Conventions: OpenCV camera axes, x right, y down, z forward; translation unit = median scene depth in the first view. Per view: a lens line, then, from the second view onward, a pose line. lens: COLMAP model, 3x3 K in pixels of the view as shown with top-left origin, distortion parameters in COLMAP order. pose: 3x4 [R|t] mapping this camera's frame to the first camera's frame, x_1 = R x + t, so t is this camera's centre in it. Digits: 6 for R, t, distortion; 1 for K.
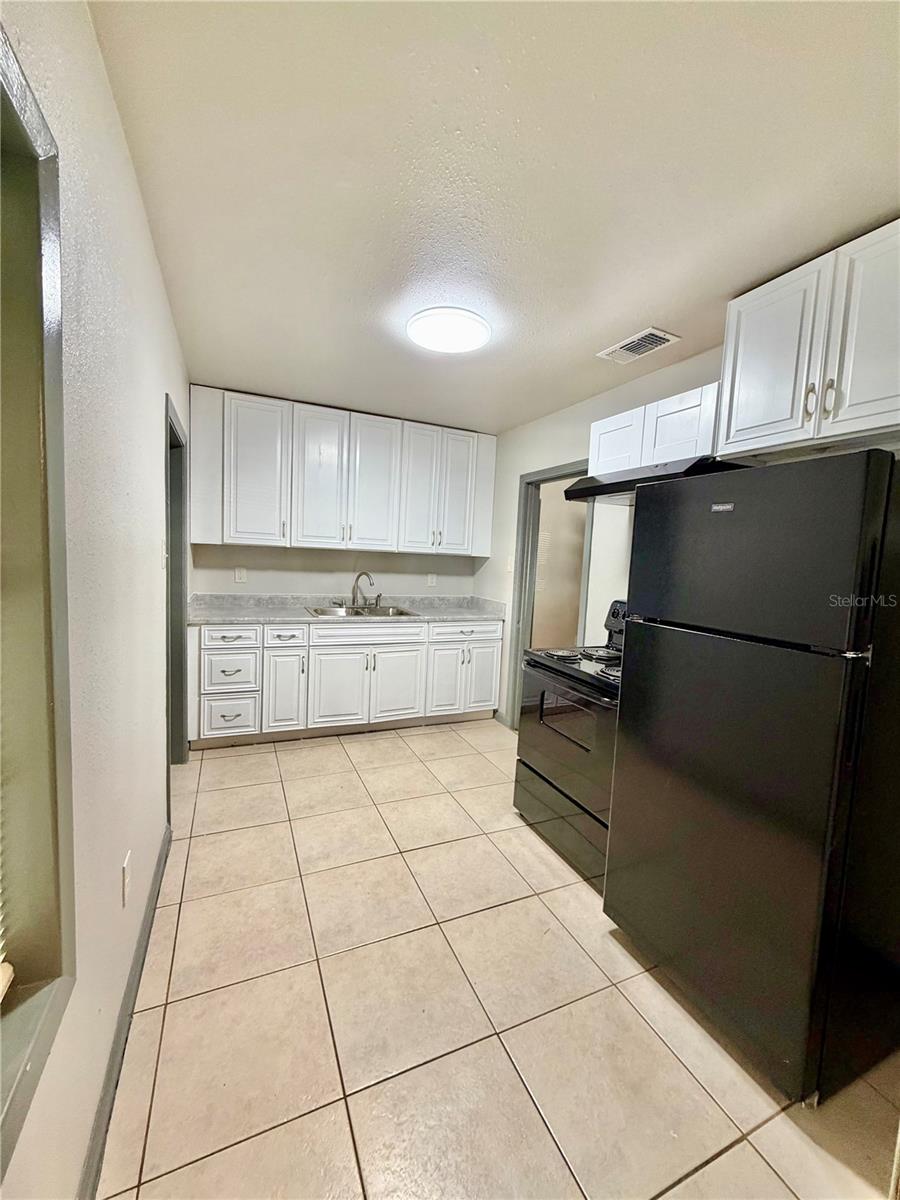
lens RADIAL K [[477.5, 0, 449.5], [0, 477.5, 596.0], [0, 0, 1]] dist [-0.002031, -0.000393]
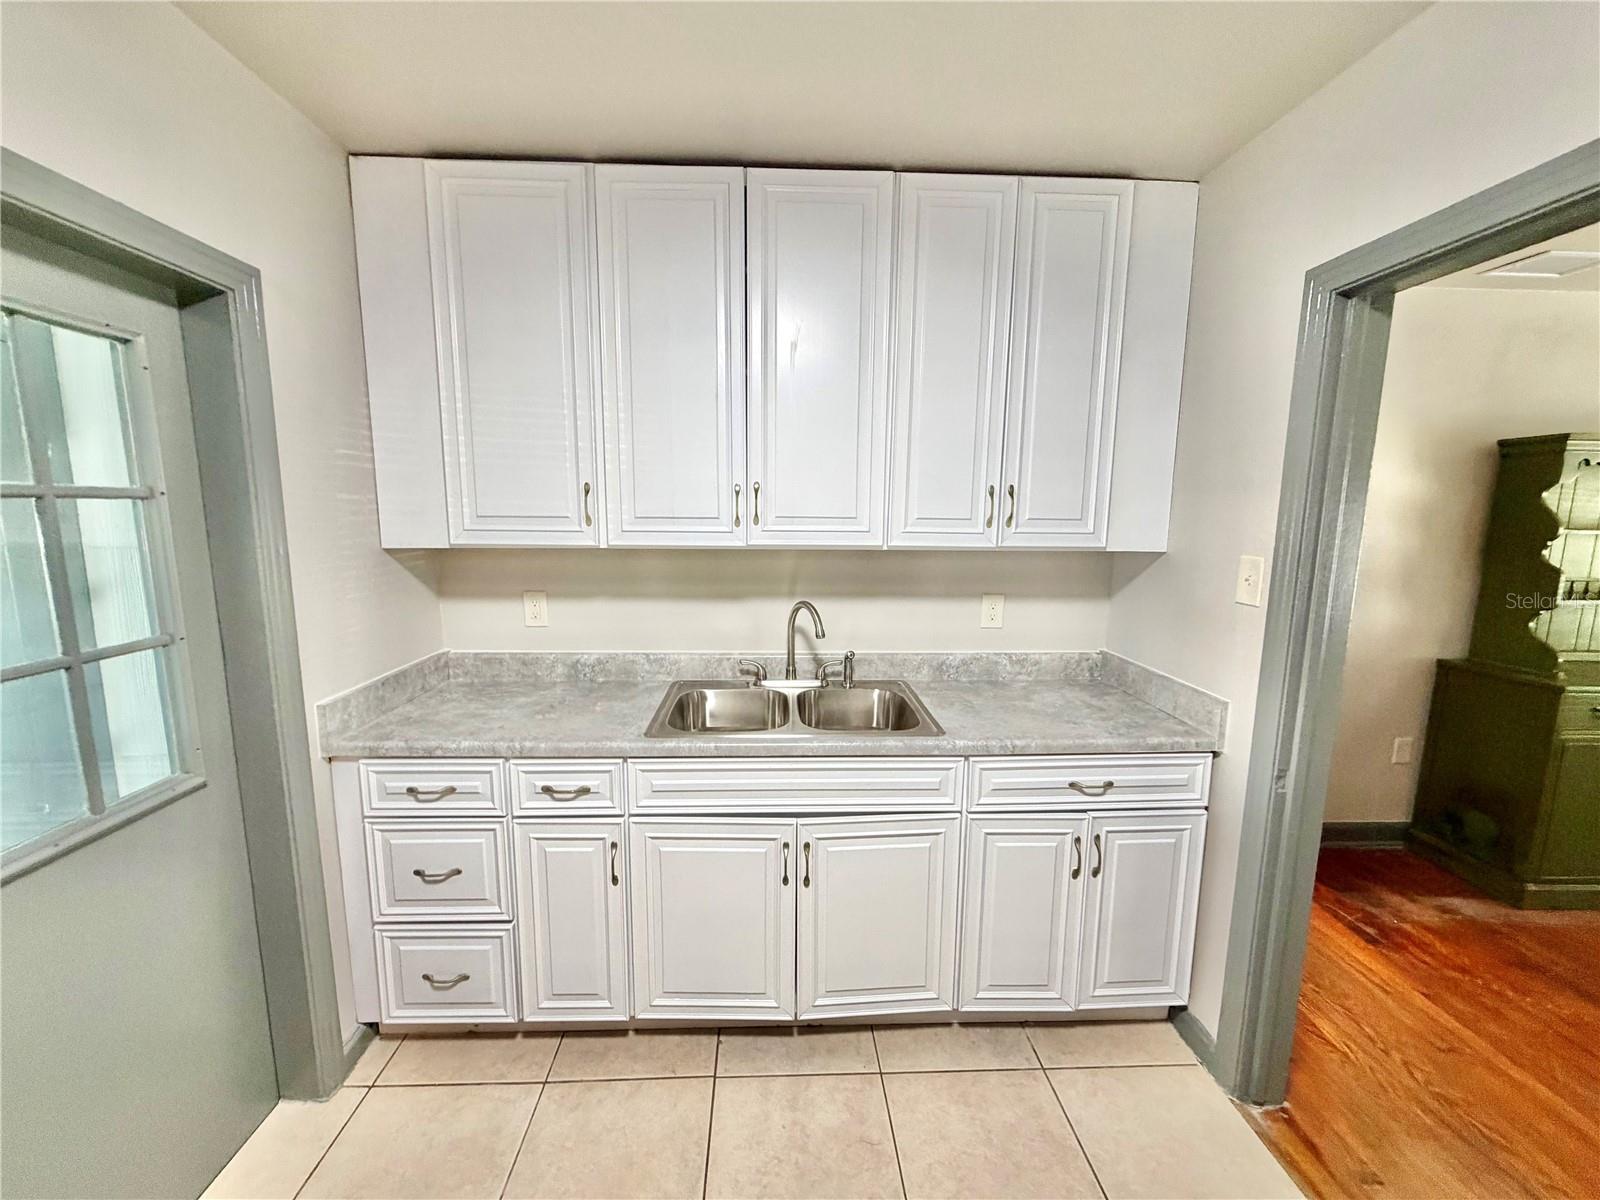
lens RADIAL K [[636.7, 0, 795.1], [0, 636.7, 601.6], [0, 0, 1]] dist [-0.002031, -0.000393]
pose [[0.926392, 0.012163, -0.376363, 0.011180], [0.004042, 0.999099, 0.042238, -0.073846], [0.376538, -0.040651, 0.925509, 0.526461]]
